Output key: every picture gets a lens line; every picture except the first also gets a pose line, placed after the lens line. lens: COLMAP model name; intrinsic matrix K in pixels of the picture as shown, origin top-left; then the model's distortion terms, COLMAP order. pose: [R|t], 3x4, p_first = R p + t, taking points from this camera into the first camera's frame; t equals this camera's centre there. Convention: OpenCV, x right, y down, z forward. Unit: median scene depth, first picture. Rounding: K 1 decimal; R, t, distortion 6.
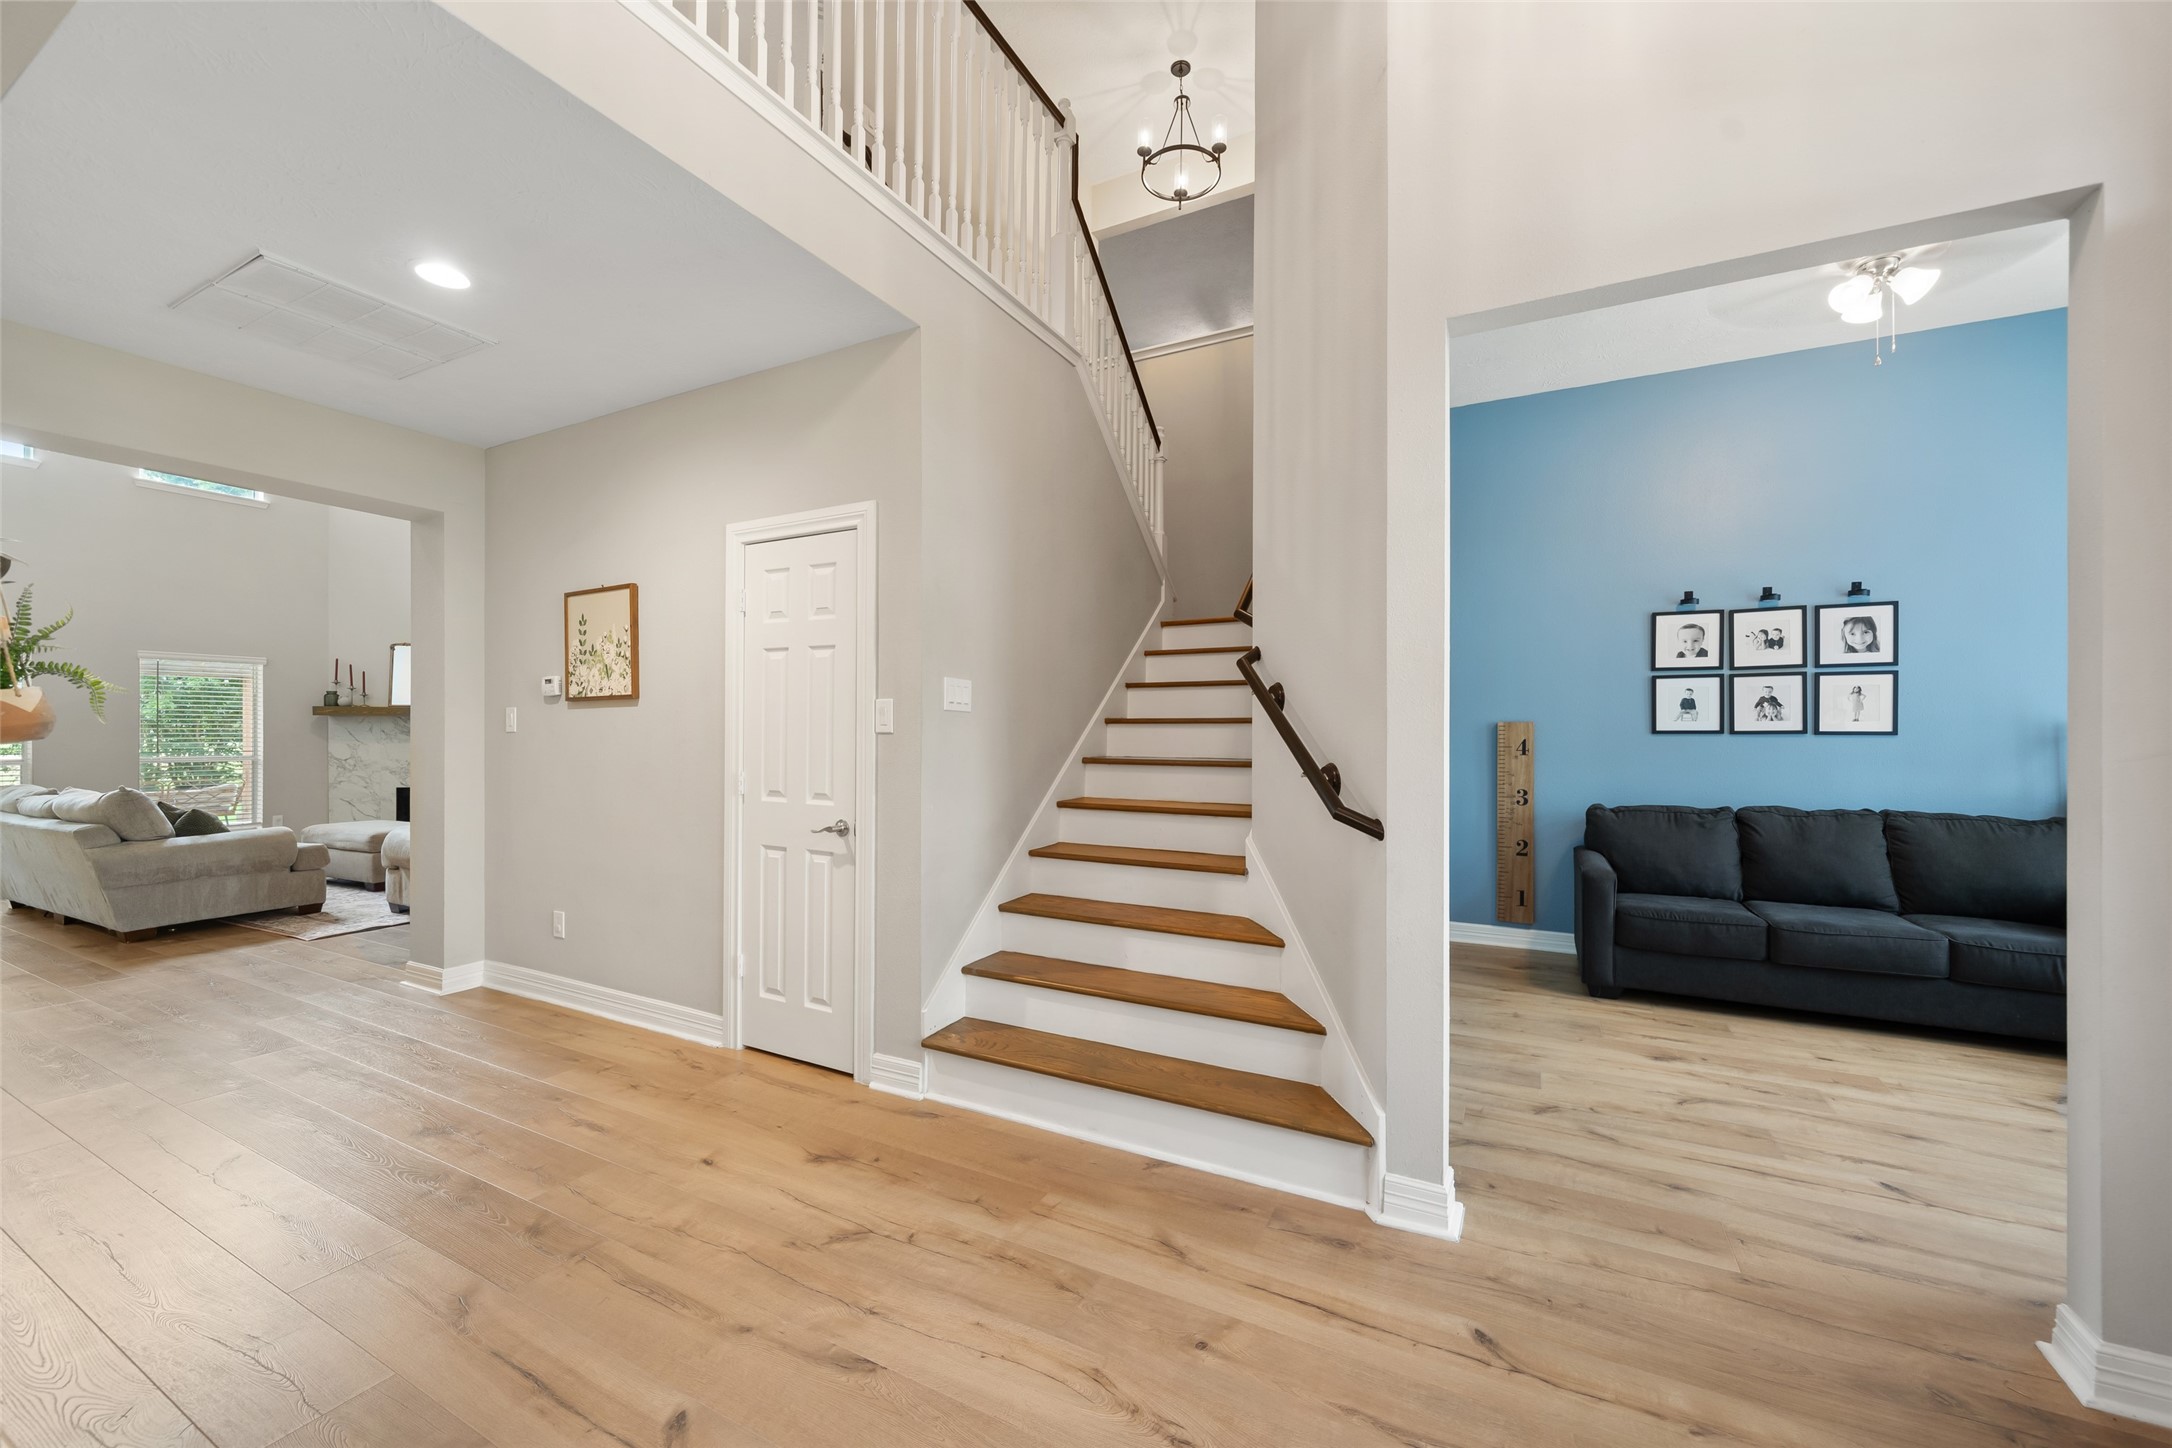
lens RADIAL K [[839.9, 0, 1085.3], [0, 839.9, 731.2], [0, 0, 1]] dist [-0.001943, -0.000203]
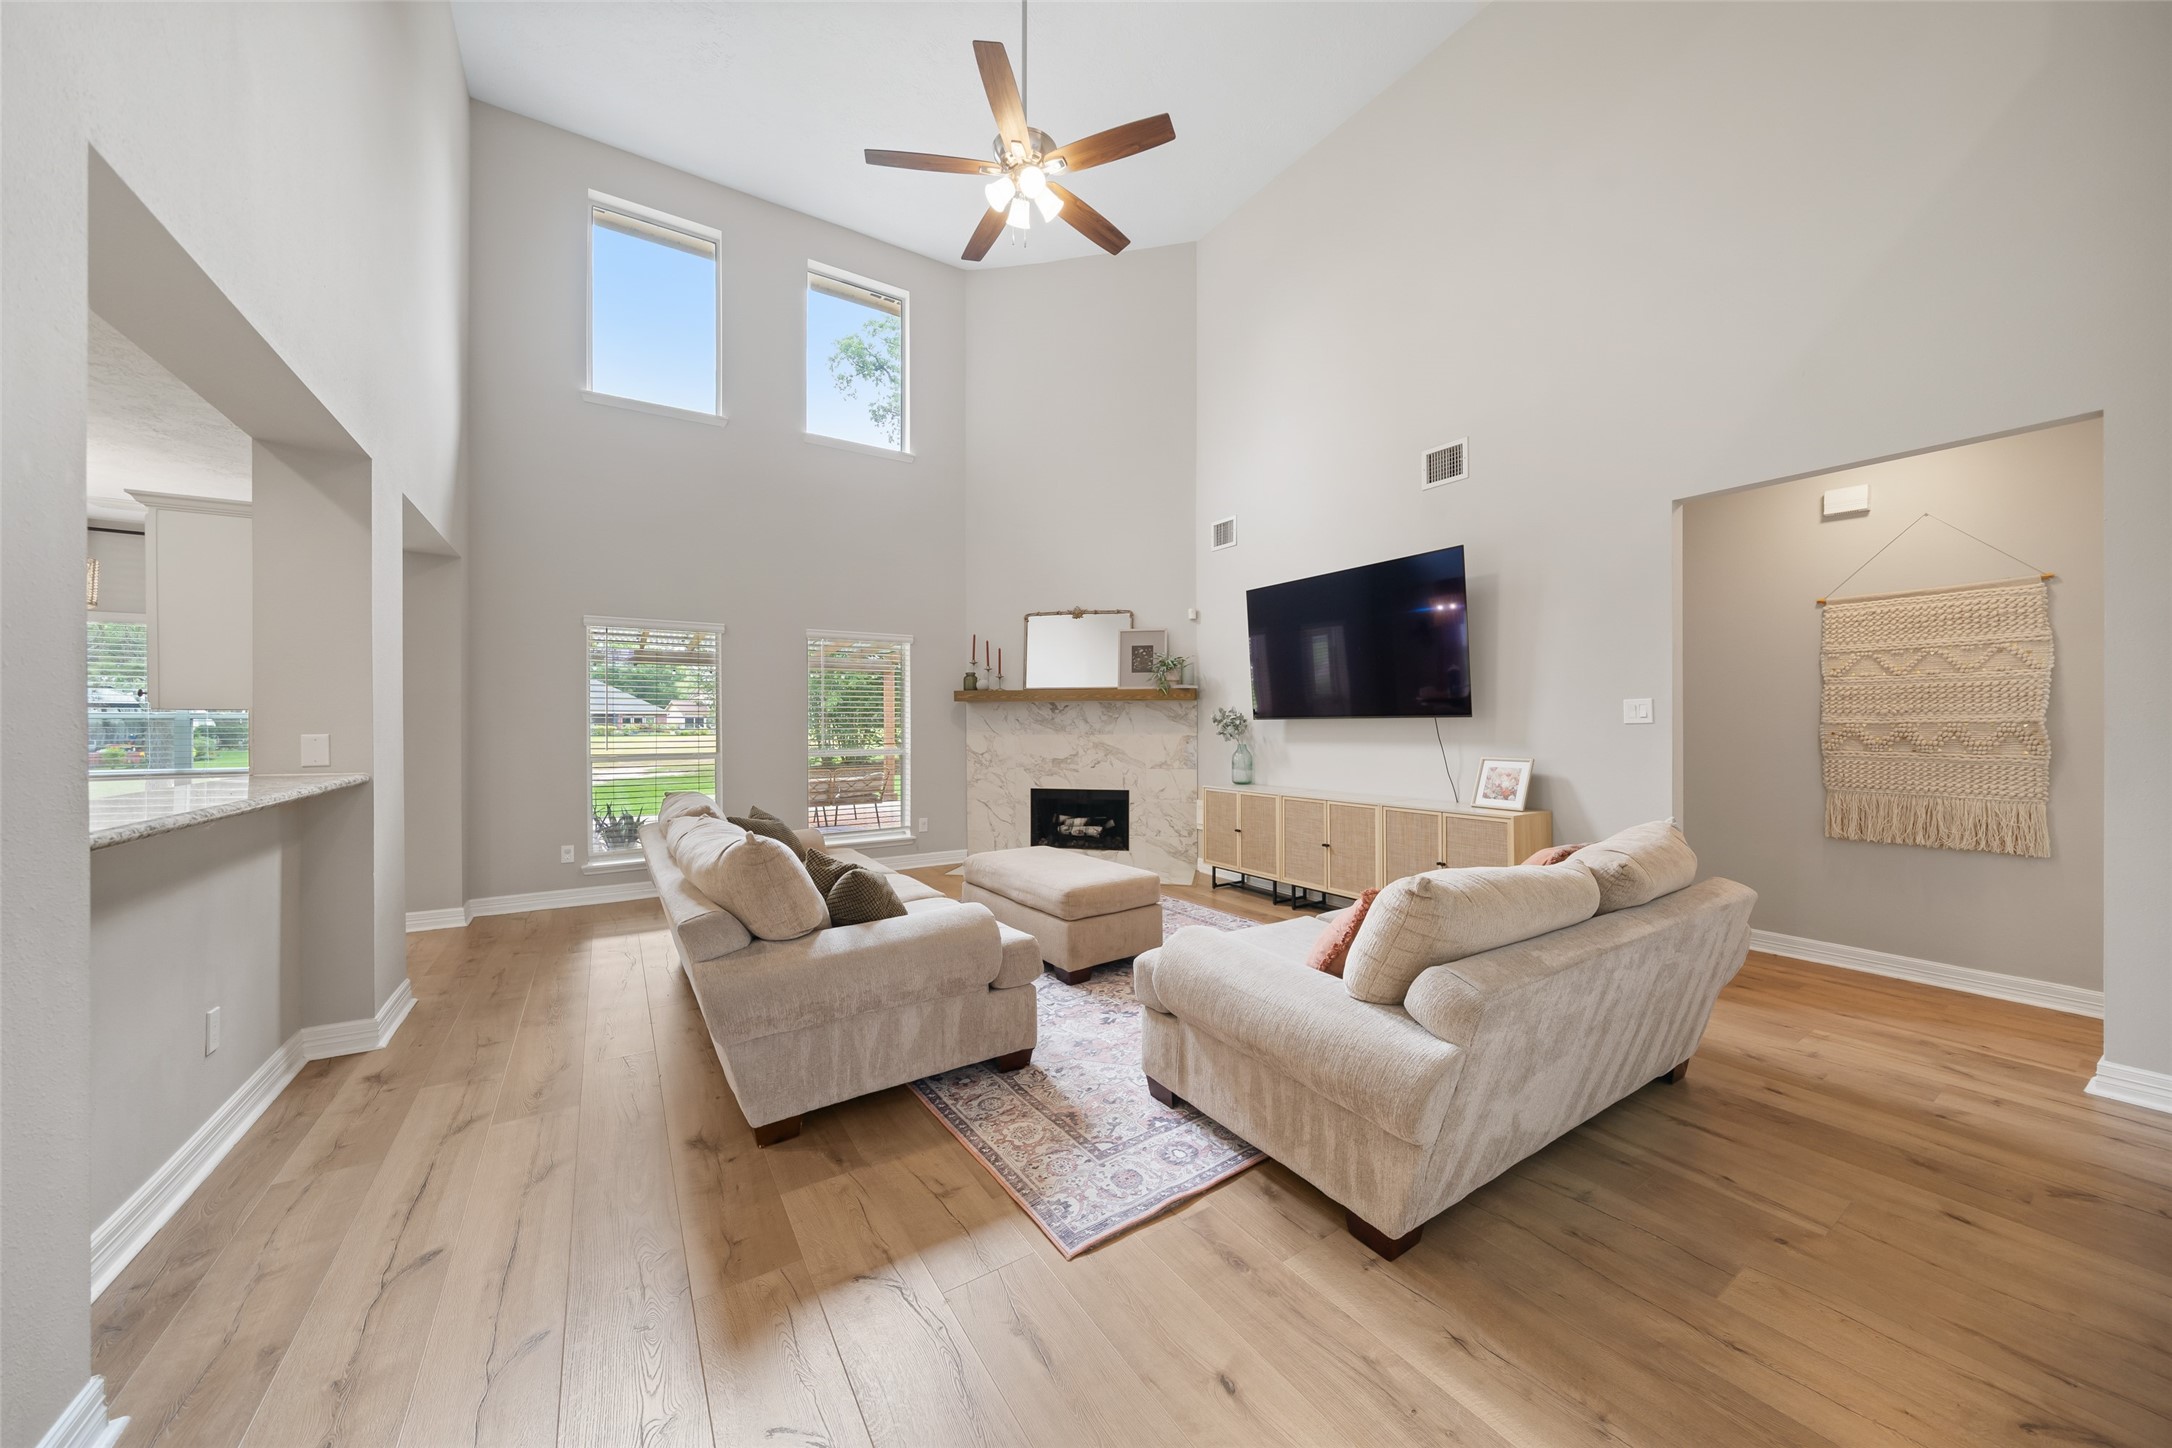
lens RADIAL K [[747.3, 0, 1091.4], [0, 747.3, 714.6], [0, 0, 1]] dist [-0.002861, -0.000068]
pose [[0.874664, -0.006083, -0.484691, -0.715188], [0.003643, 0.999976, -0.005977, -0.001173], [0.484715, 0.003462, 0.874665, 0.670127]]
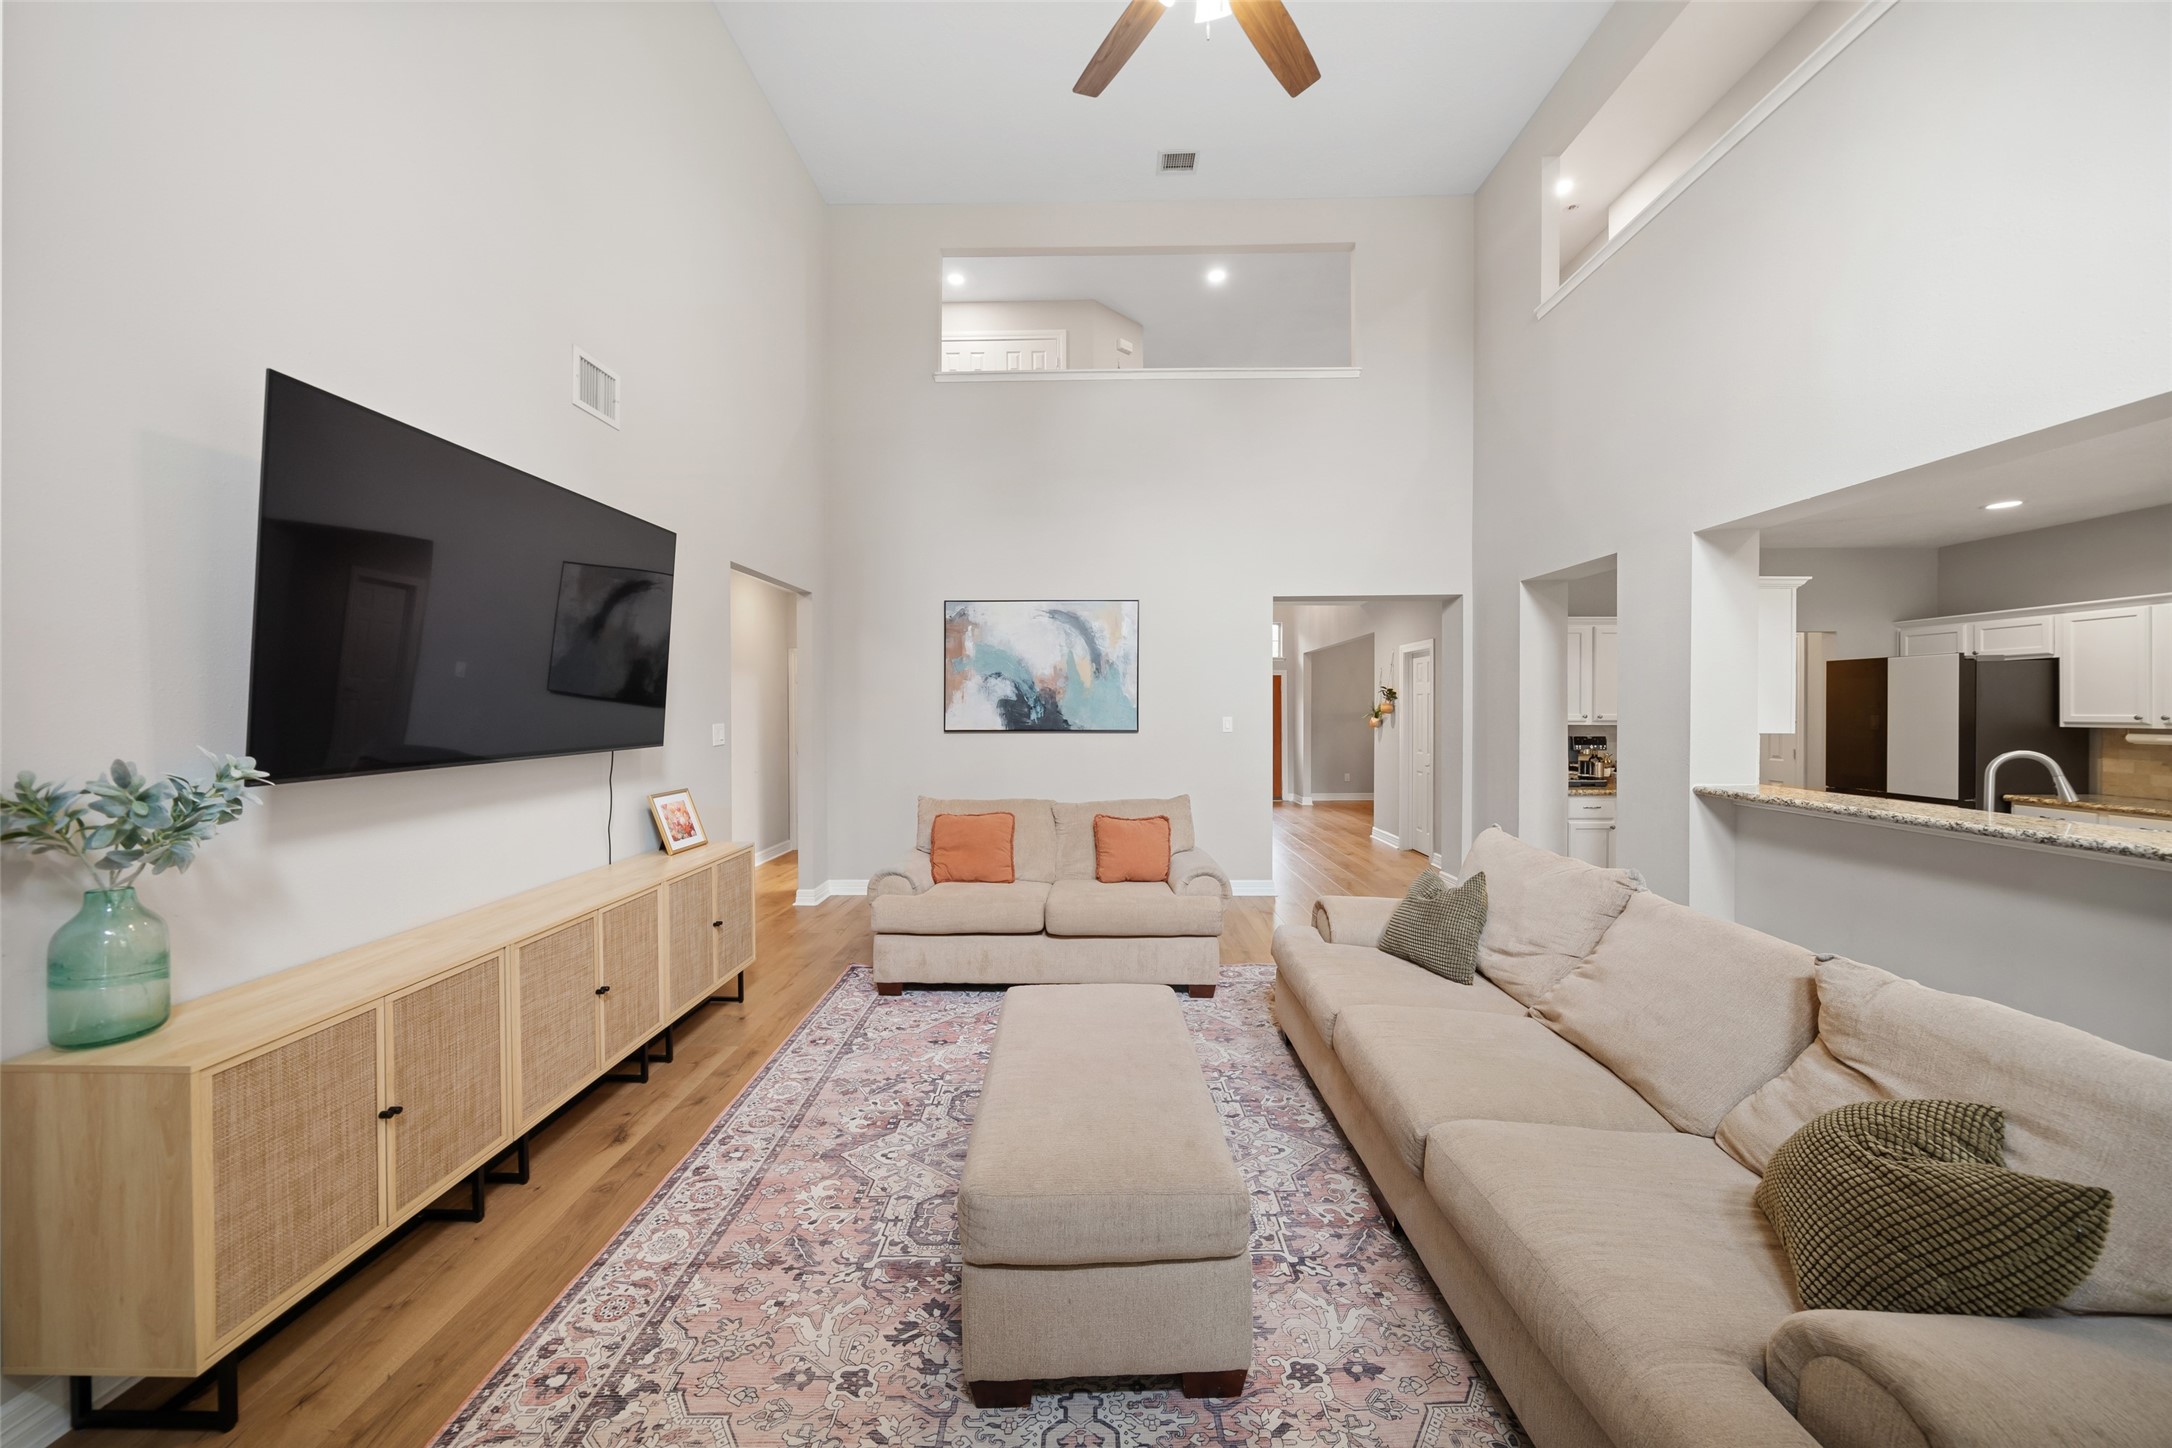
lens RADIAL K [[747.3, 0, 1091.4], [0, 747.3, 714.6], [0, 0, 1]] dist [-0.002861, -0.000068]
pose [[-0.454991, -0.008217, 0.890458, -1.484622], [0.001084, 0.999952, 0.009781, -0.033717], [-0.890496, 0.005416, -0.454960, 1.526060]]
